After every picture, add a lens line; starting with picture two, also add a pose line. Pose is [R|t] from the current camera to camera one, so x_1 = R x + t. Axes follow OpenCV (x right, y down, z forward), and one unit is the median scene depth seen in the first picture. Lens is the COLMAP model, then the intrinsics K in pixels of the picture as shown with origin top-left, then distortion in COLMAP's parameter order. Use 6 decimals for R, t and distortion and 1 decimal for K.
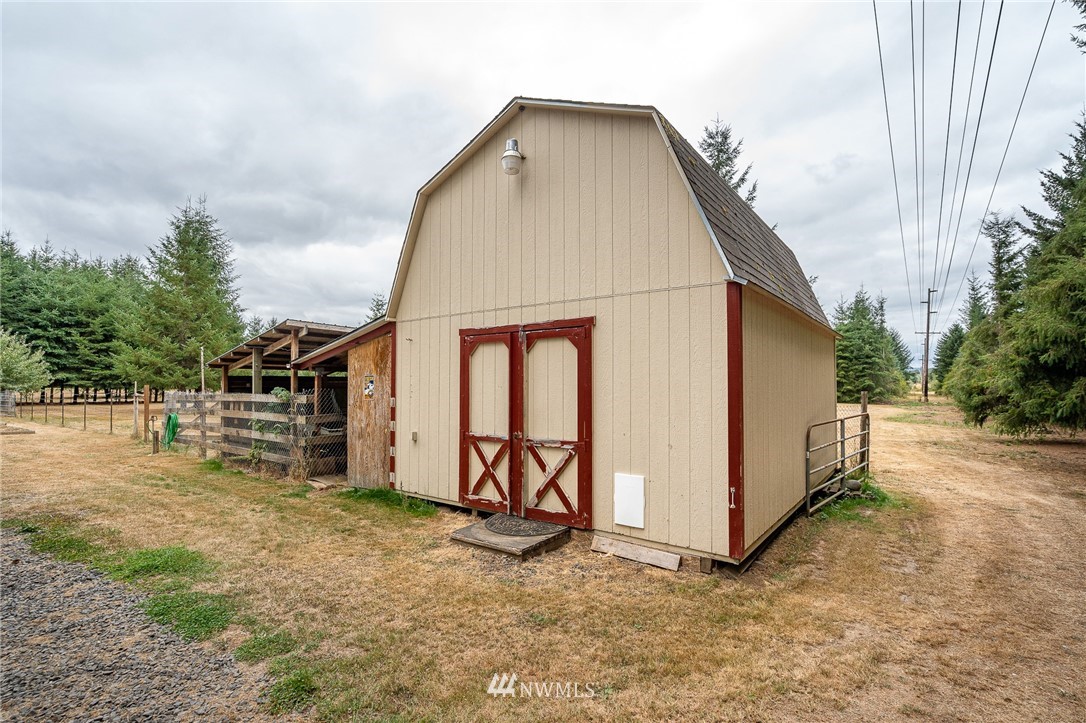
lens RADIAL K [[513.9, 0, 539.0], [0, 513.9, 369.5], [0, 0, 1]] dist [-0.003939, -0.000761]
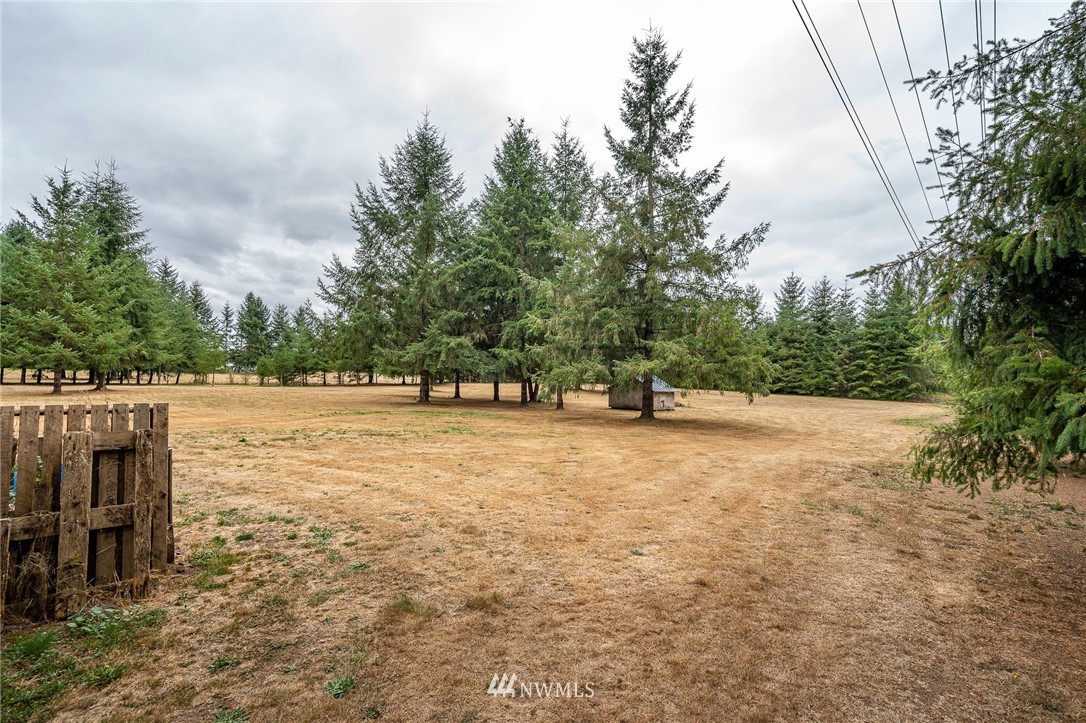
lens RADIAL K [[496.7, 0, 524.4], [0, 496.7, 365.0], [0, 0, 1]] dist [-0.013405, 0.000096]
pose [[0.992651, 0.013519, -0.120255, 0.311670], [-0.012607, 0.999886, 0.008348, 0.019761], [0.120354, -0.006770, 0.992708, 0.288926]]
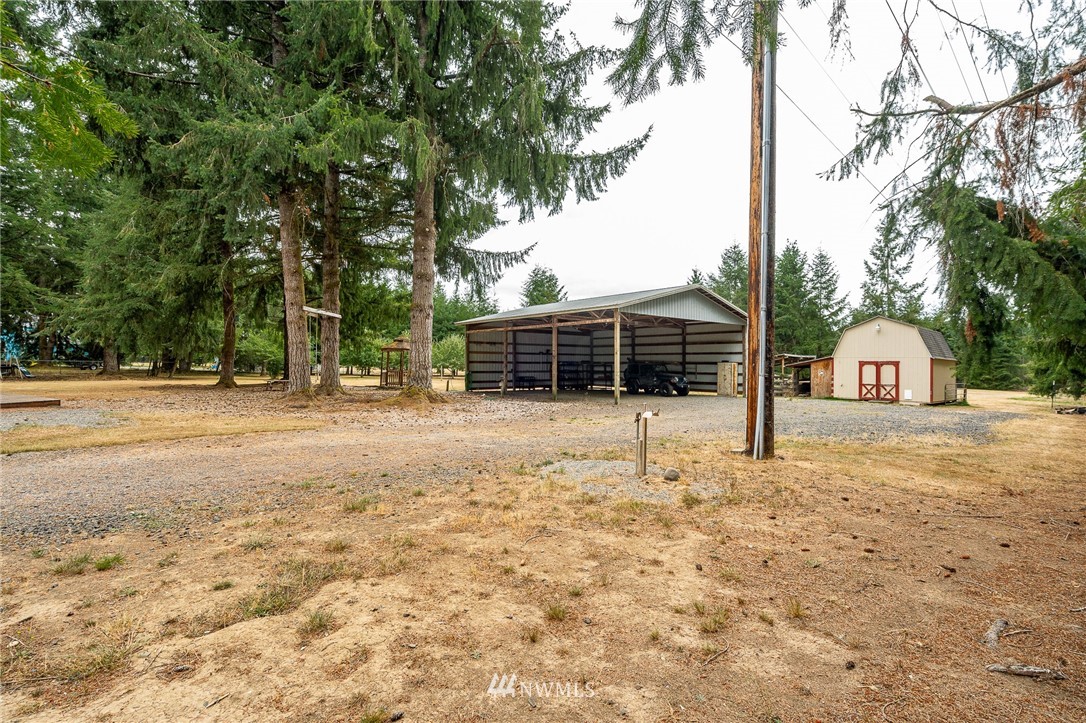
lens RADIAL K [[495.2, 0, 546.9], [0, 495.2, 357.6], [0, 0, 1]] dist [-0.001609, 0.000517]
pose [[0.979664, 0.014152, -0.200145, -0.508232], [-0.011916, 0.999852, 0.012373, -0.032883], [0.200291, -0.009736, 0.979688, -0.988171]]
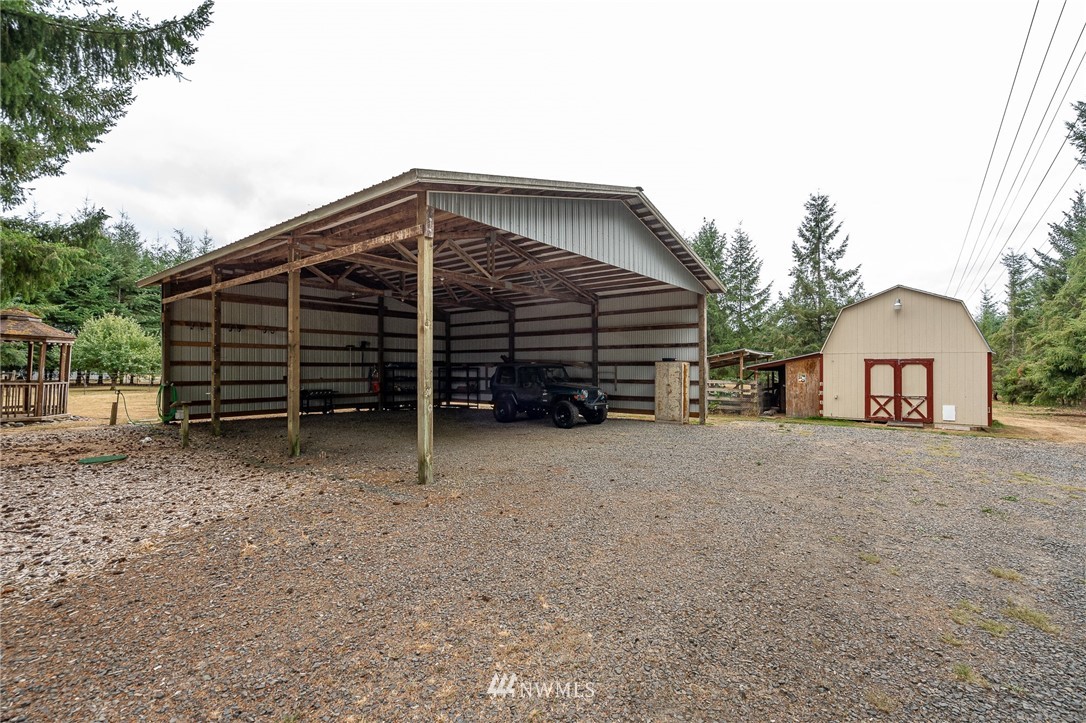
lens RADIAL K [[495.2, 0, 546.9], [0, 495.2, 357.6], [0, 0, 1]] dist [-0.001609, 0.000517]
pose [[0.999940, 0.010949, -0.000072, -0.491161], [-0.010949, 0.999939, 0.001471, -0.017665], [0.000089, -0.001470, 0.999999, -0.450213]]
